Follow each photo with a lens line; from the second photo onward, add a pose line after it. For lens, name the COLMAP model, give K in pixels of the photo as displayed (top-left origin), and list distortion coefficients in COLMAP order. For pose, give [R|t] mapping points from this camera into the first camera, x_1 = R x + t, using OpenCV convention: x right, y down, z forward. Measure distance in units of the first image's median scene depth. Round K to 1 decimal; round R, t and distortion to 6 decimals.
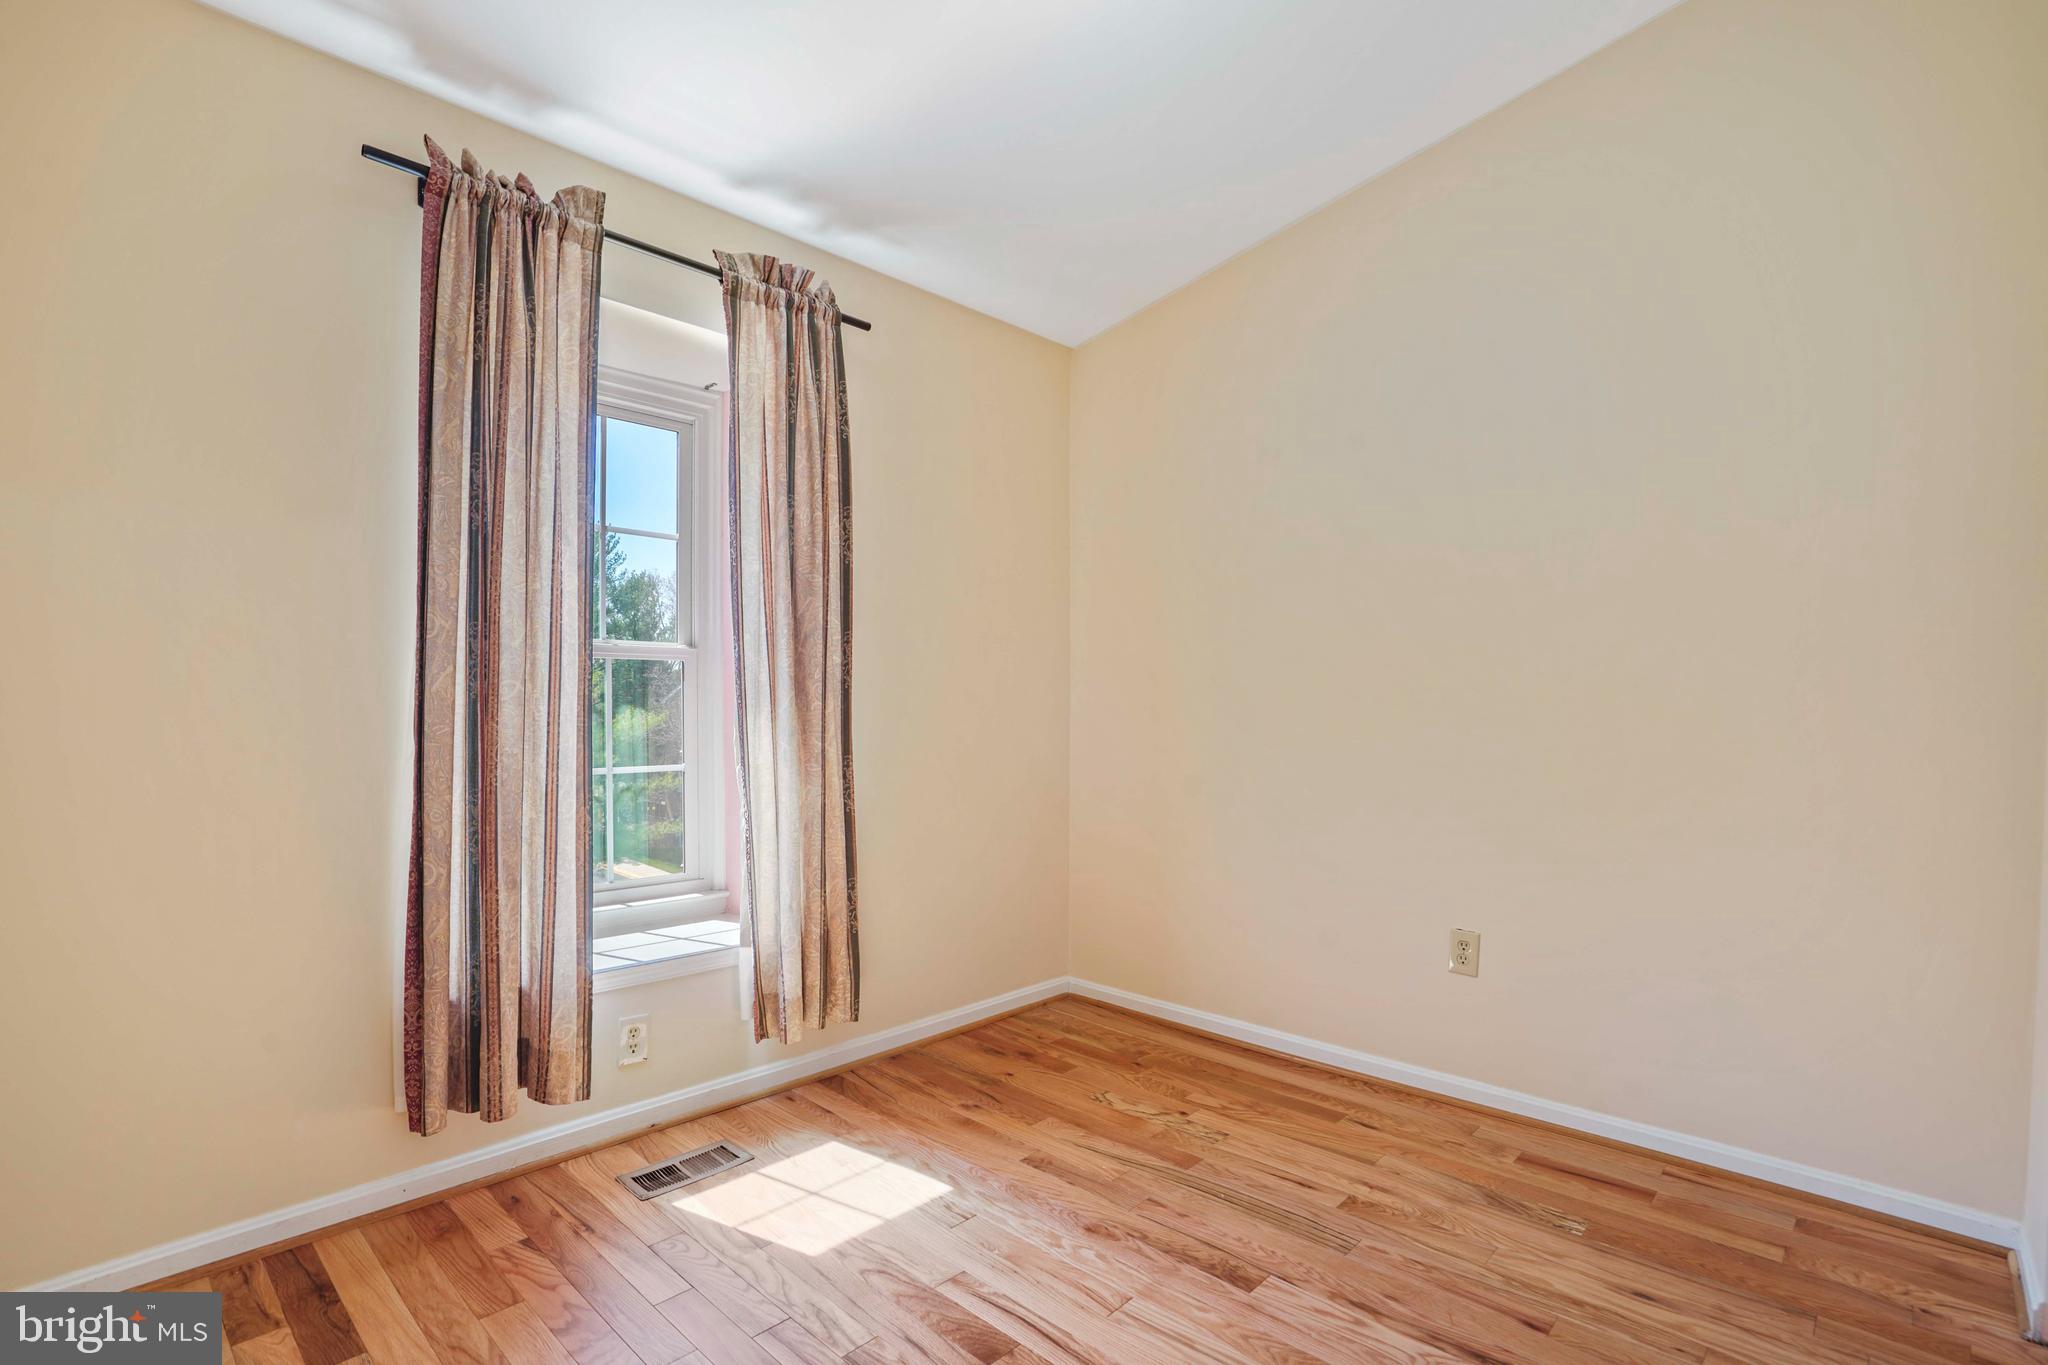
lens RADIAL K [[967.8, 0, 1018.8], [0, 967.8, 691.5], [0, 0, 1]] dist [-0.052360, 0.014437]
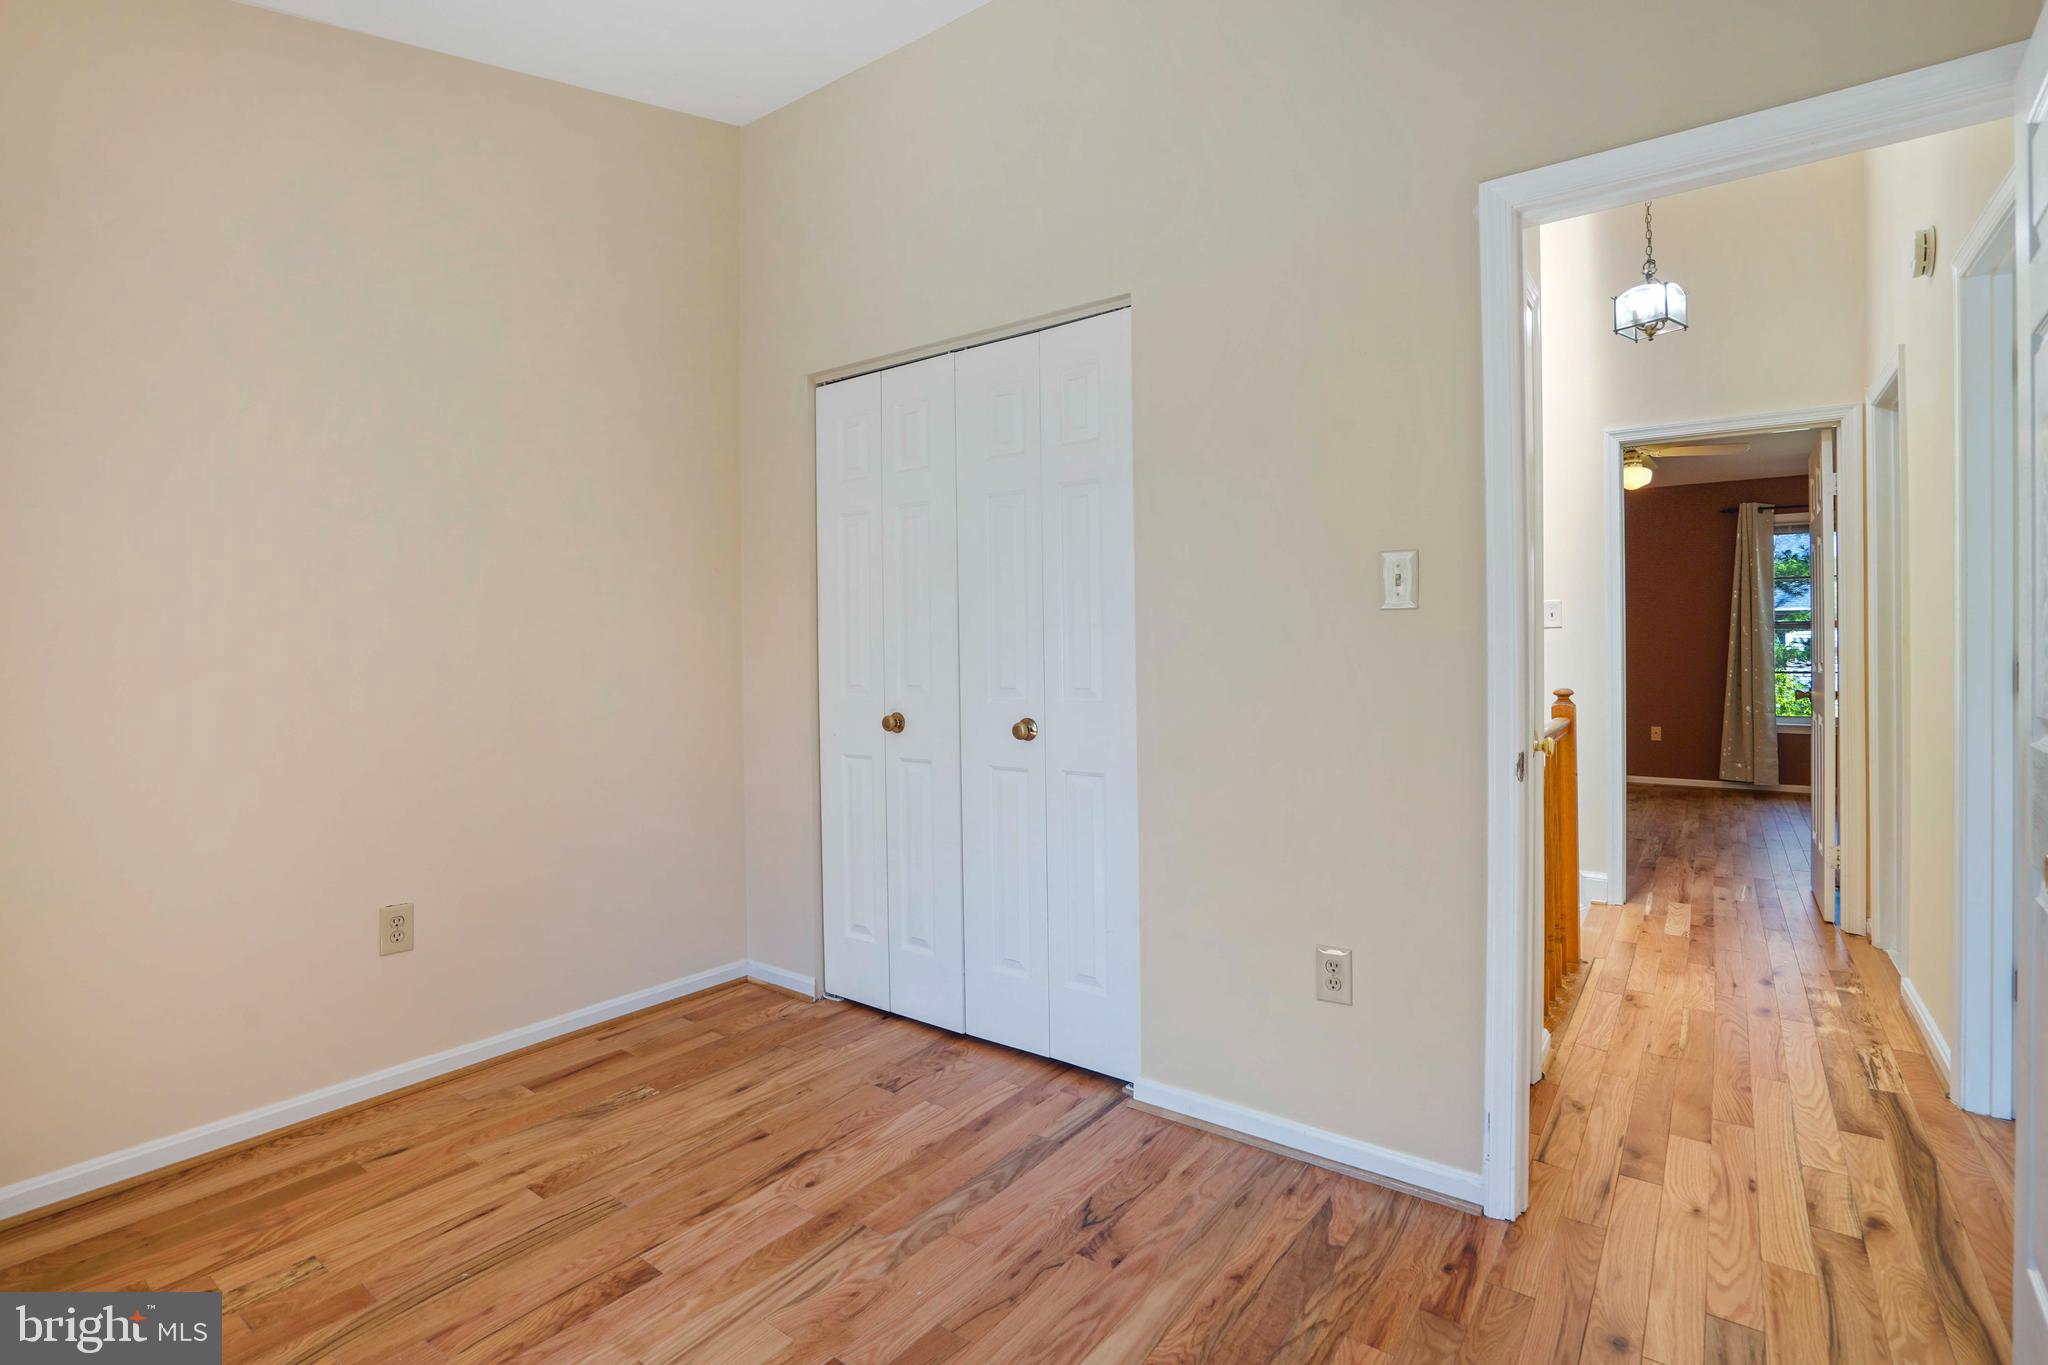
lens RADIAL K [[967.8, 0, 1015.6], [0, 967.8, 664.0], [0, 0, 1]] dist [-0.052360, 0.014437]
pose [[-0.108399, -0.027602, 0.993724, -0.622178], [0.003278, 0.999599, 0.028123, -0.005401], [-0.994102, 0.006306, -0.108265, 0.638678]]
